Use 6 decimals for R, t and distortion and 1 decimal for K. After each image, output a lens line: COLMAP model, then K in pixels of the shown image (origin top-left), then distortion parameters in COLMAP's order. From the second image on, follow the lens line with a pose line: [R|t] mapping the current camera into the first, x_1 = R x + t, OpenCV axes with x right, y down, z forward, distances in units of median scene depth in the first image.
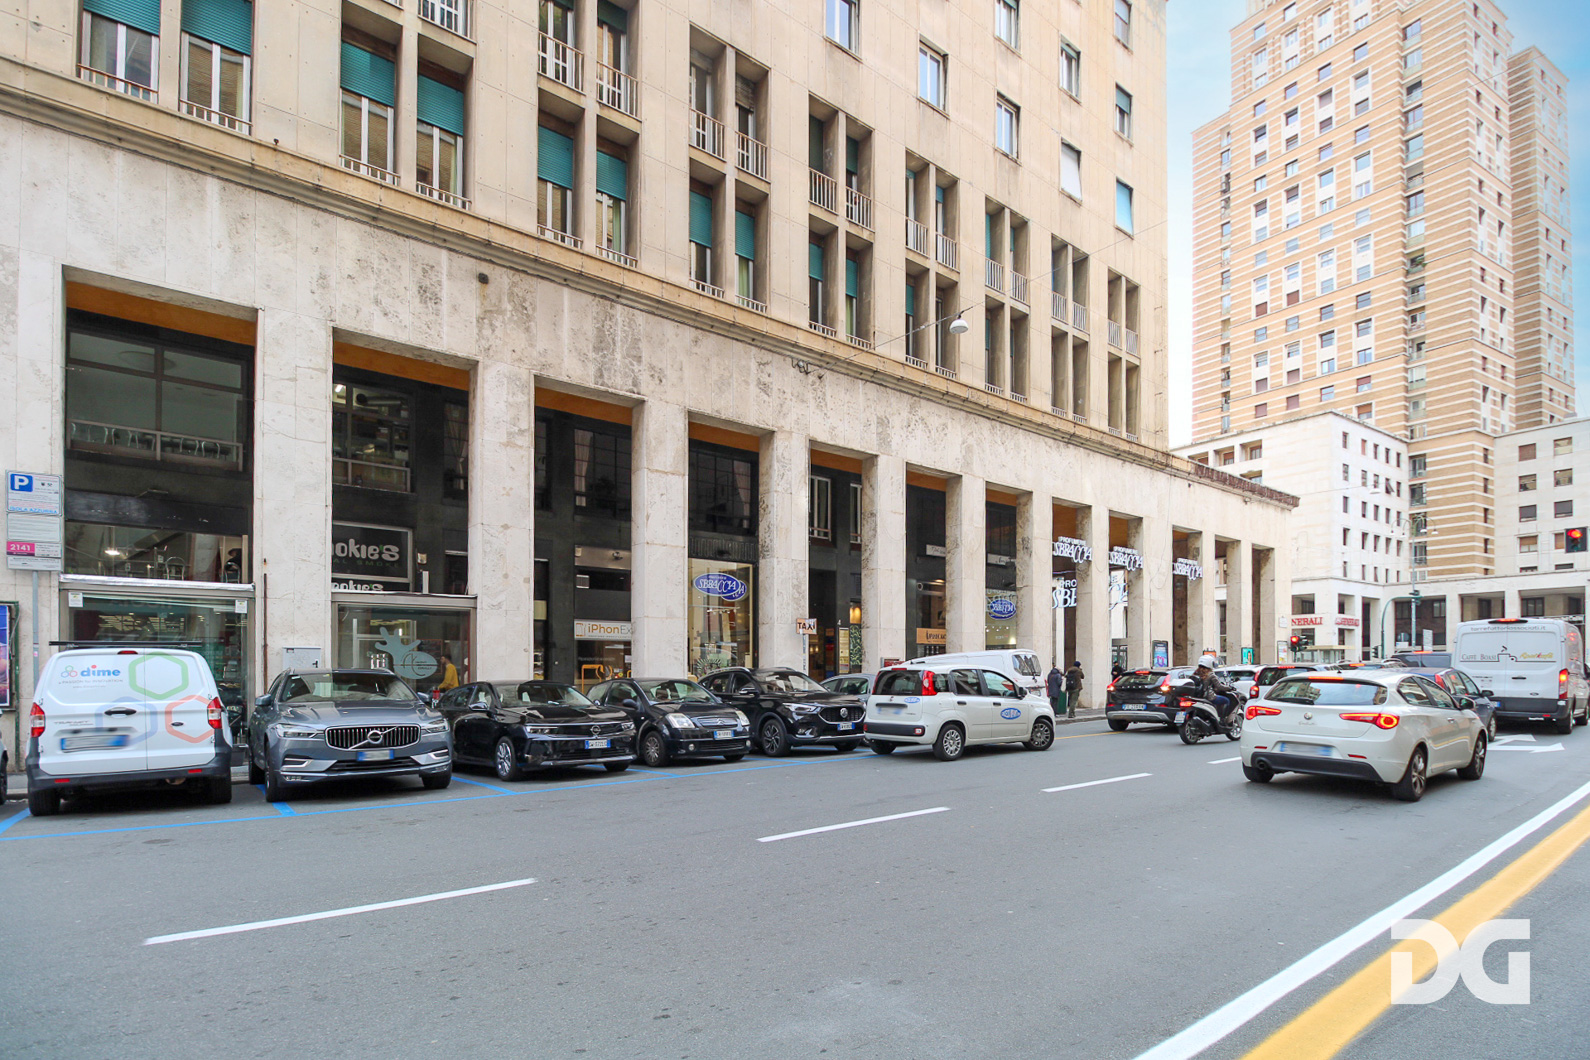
lens RADIAL K [[712.6, 0, 797.9], [0, 712.6, 528.6], [0, 0, 1]] dist [-0.005670, -0.006556]
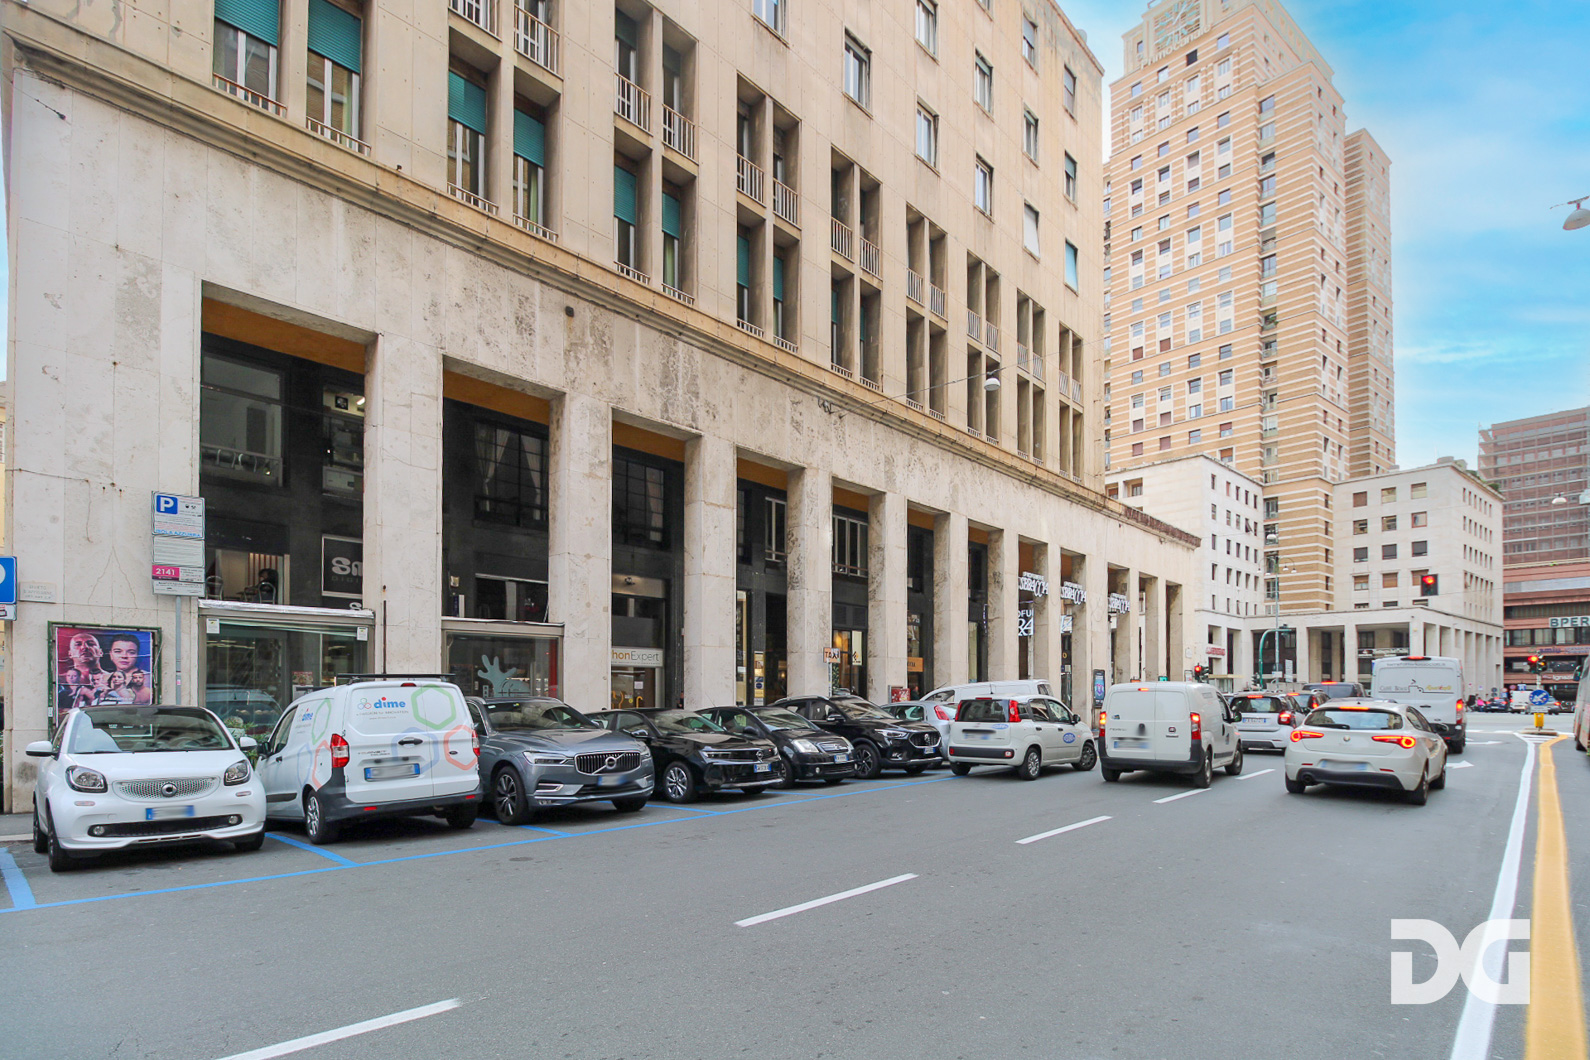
lens RADIAL K [[712.6, 0, 838.2], [0, 712.6, 539.8], [0, 0, 1]] dist [-0.005670, -0.006556]
pose [[0.988606, 0.035865, 0.146191, -0.205805], [-0.033227, 0.999239, -0.020445, -0.017199], [-0.146813, 0.015354, 0.989045, -0.062381]]
